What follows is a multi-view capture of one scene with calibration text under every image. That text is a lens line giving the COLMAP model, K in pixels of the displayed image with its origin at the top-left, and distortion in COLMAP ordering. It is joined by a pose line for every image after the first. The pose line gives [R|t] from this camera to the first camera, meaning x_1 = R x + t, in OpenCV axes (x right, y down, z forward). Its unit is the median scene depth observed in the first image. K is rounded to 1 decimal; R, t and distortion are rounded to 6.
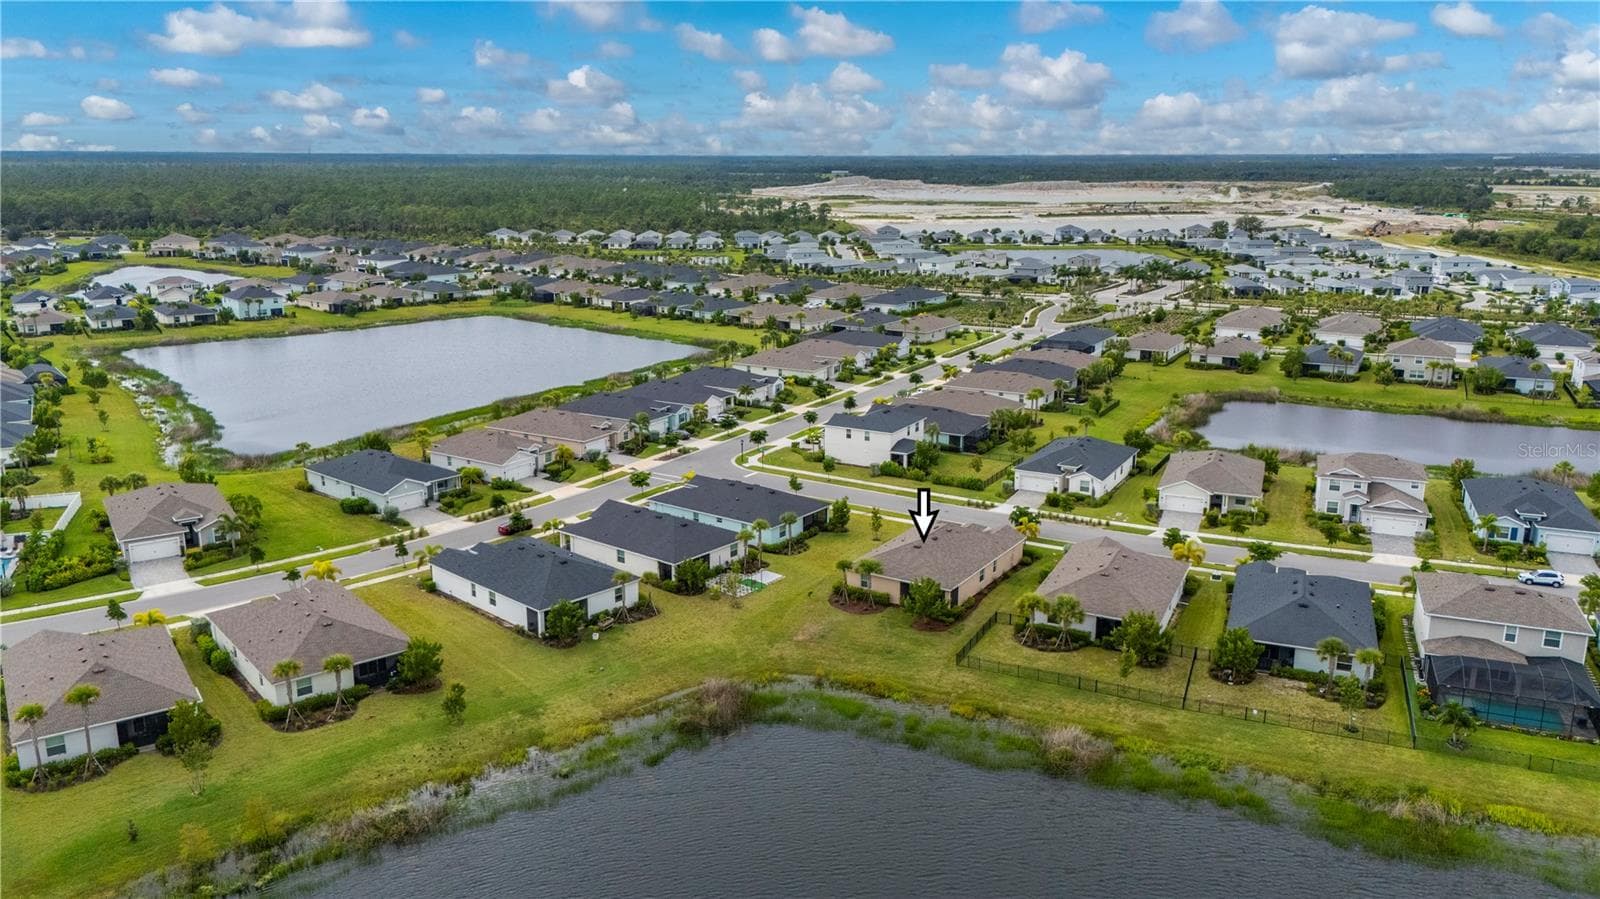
lens RADIAL K [[1159.1, 0, 801.3], [0, 1159.1, 418.1], [0, 0, 1]] dist [0.060618, -0.057745]
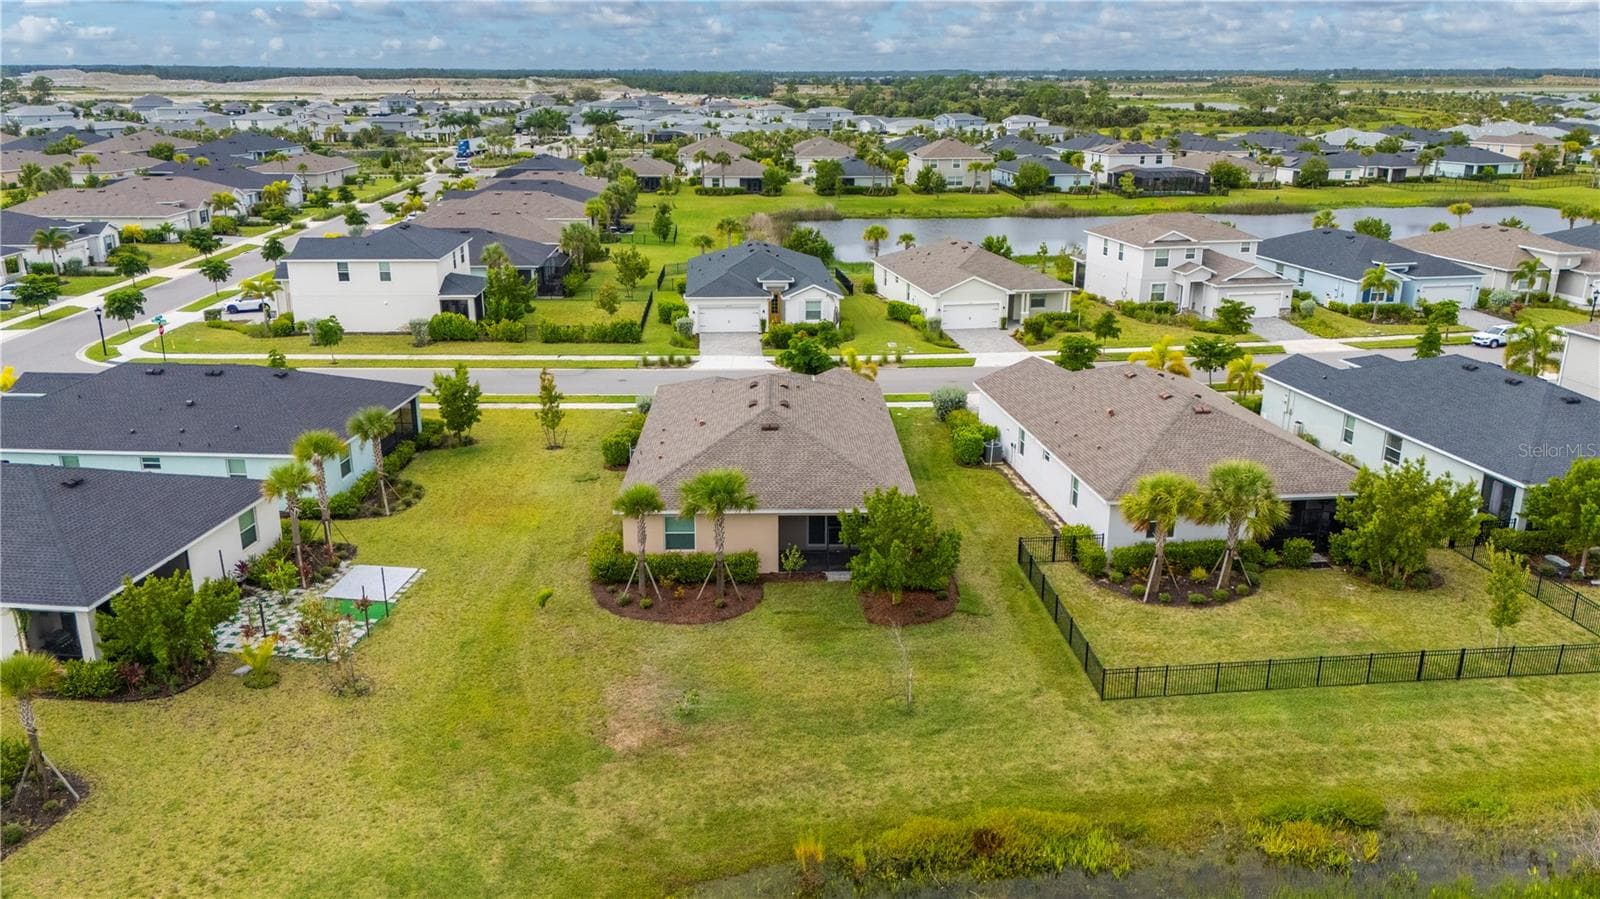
lens RADIAL K [[1181.0, 0, 800.0], [0, 1181.0, 449.5], [0, 0, 1]] dist [0.098912, -0.136002]
pose [[0.836740, -0.163080, 0.522754, -0.113261], [0.113200, 0.985518, 0.126253, 0.067995], [-0.535773, -0.046465, 0.843083, 0.651502]]
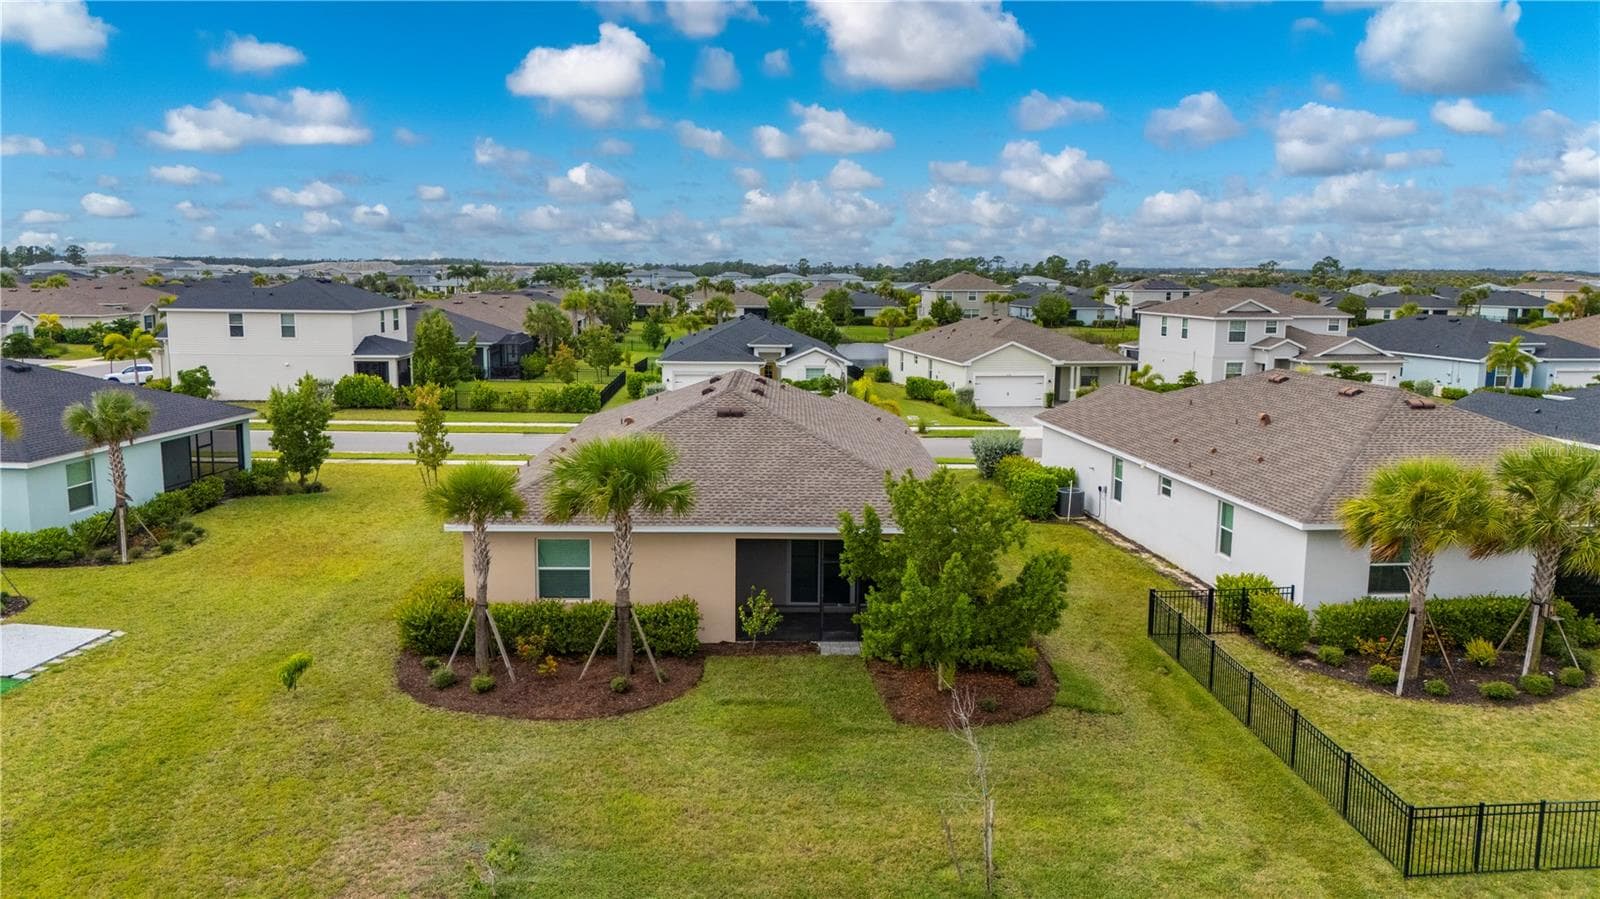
lens RADIAL K [[1163.8, 0, 800.0], [0, 1163.8, 449.5], [0, 0, 1]] dist [0.063995, -0.059354]
pose [[0.842706, -0.074695, 0.533167, -0.023726], [0.103616, 0.994316, -0.024471, 0.128808], [-0.528309, 0.075866, 0.845656, 0.790722]]
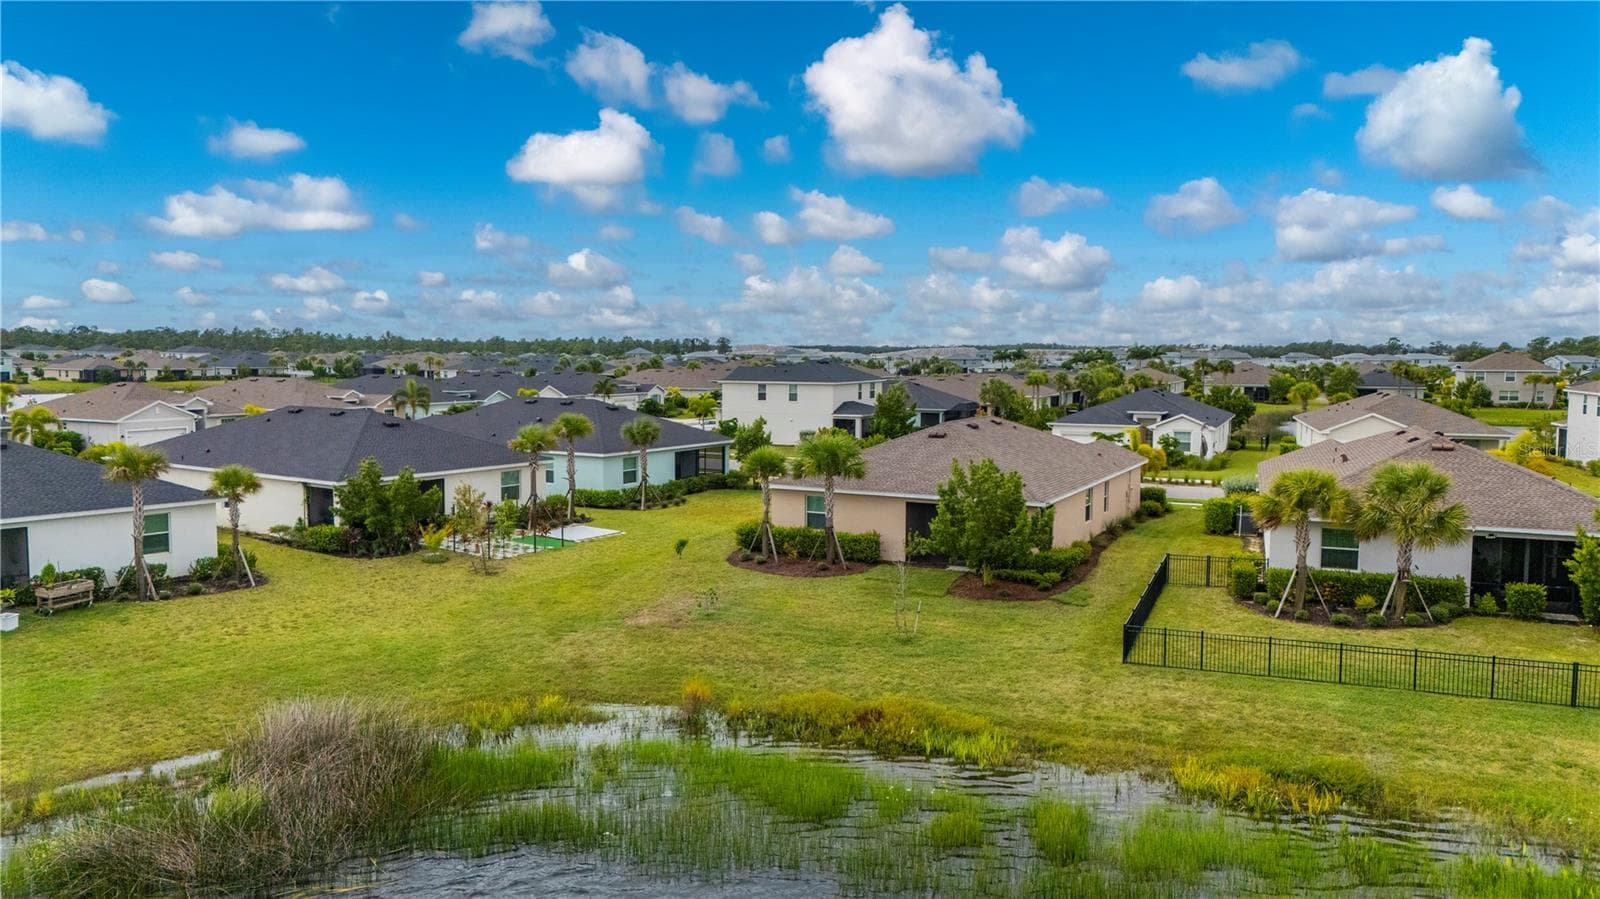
lens RADIAL K [[1159.1, 0, 801.3], [0, 1159.1, 418.1], [0, 0, 1]] dist [0.060618, -0.057745]
pose [[0.996402, -0.001763, 0.084740, 0.015461], [0.014523, 0.988549, -0.150199, 0.169970], [-0.083505, 0.150889, 0.985017, 0.599208]]
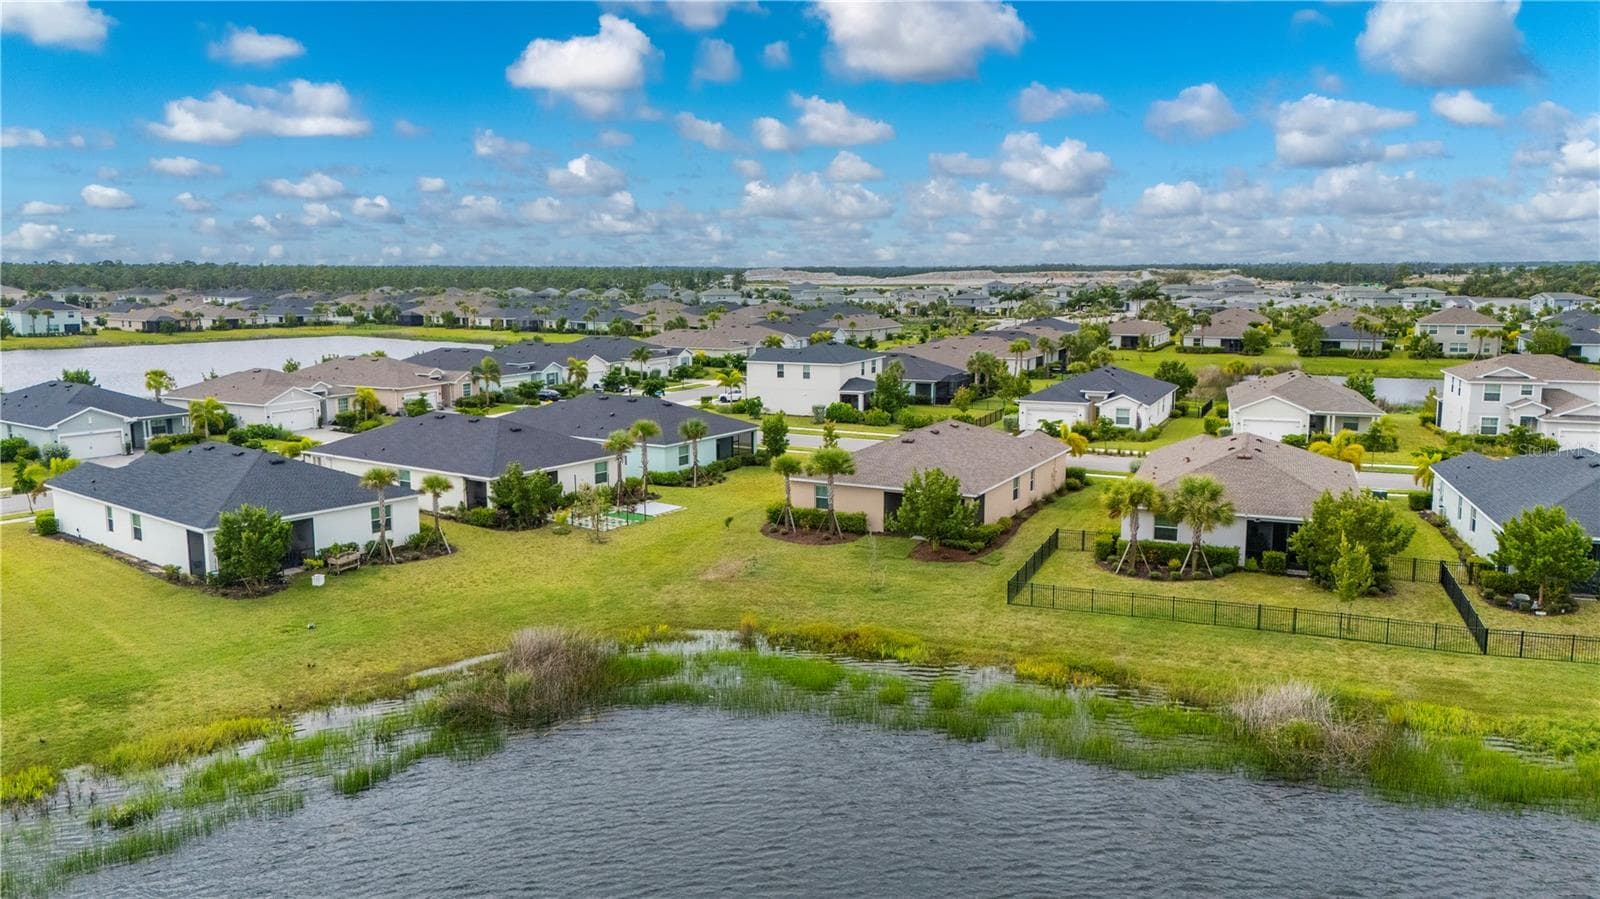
lens RADIAL K [[1163.8, 0, 800.0], [0, 1163.8, 449.5], [0, 0, 1]] dist [0.063995, -0.059354]
pose [[0.997417, -0.014499, 0.070356, 0.002944], [0.018653, 0.998099, -0.058748, 0.151617], [-0.069370, 0.059909, 0.995790, 0.419377]]
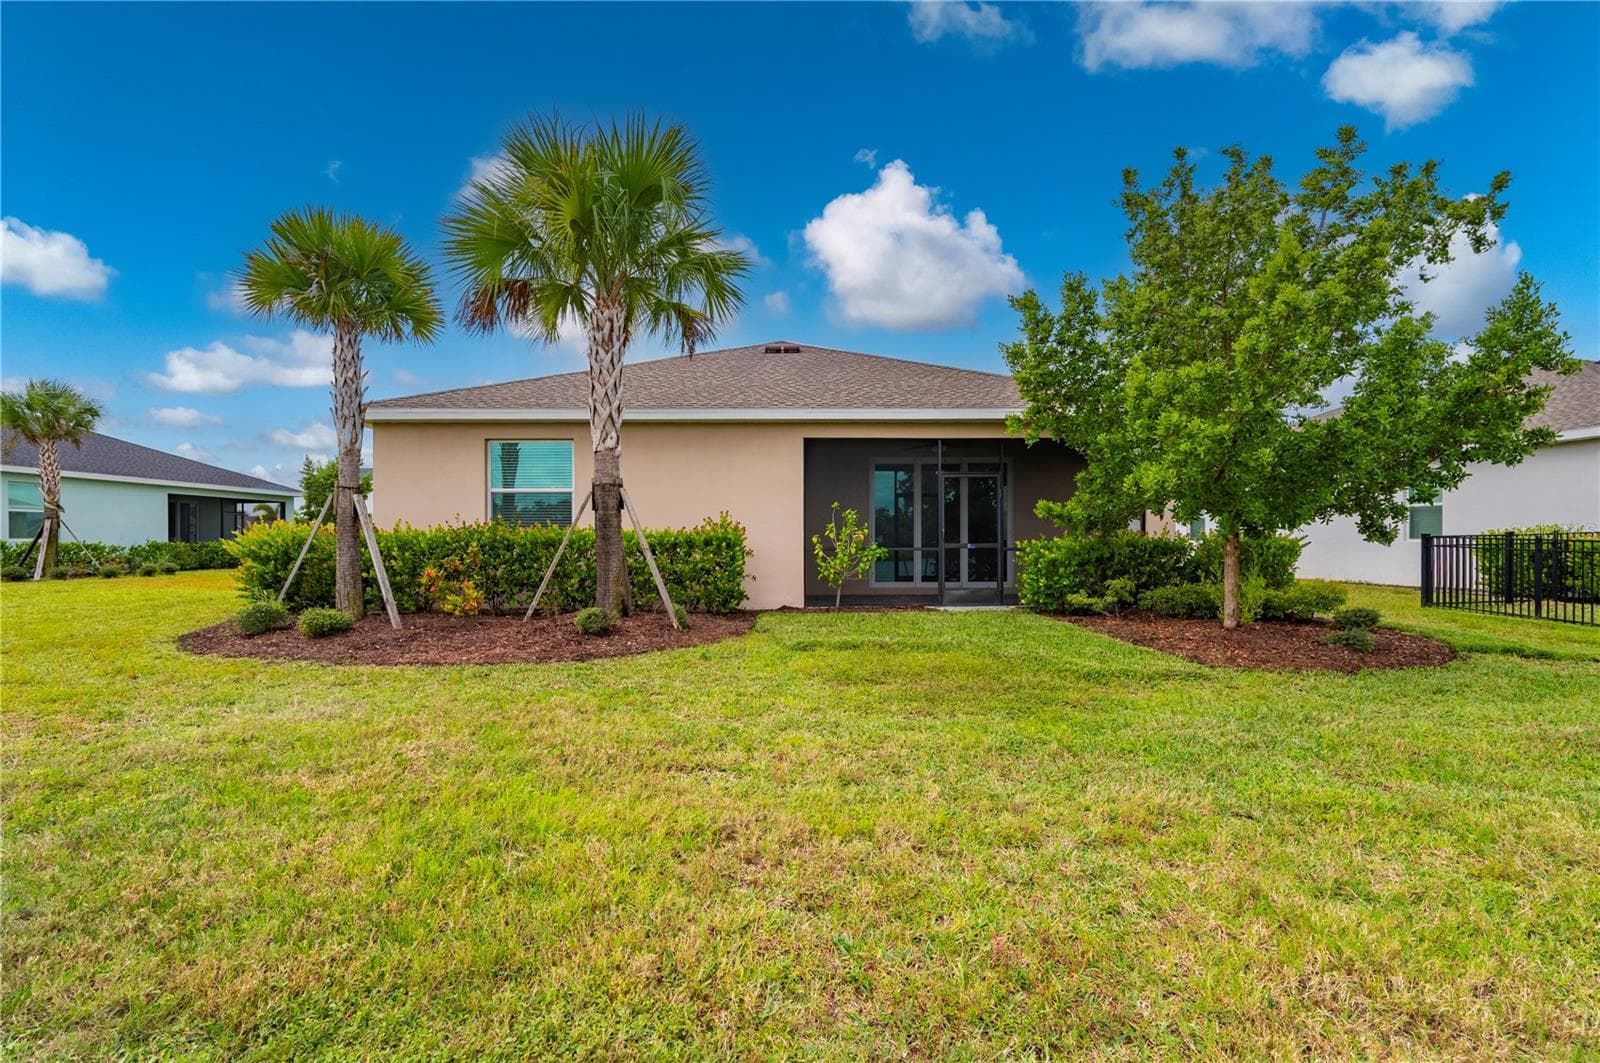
lens RADIAL K [[781.4, 0, 800.0], [0, 781.4, 531.5], [0, 0, 1]] dist [-0.002996, -0.000244]
pose [[0.842041, 0.003650, 0.539402, 0.032876], [0.112774, 0.976688, -0.182657, 0.167664], [-0.527494, 0.214635, 0.821999, 0.913561]]
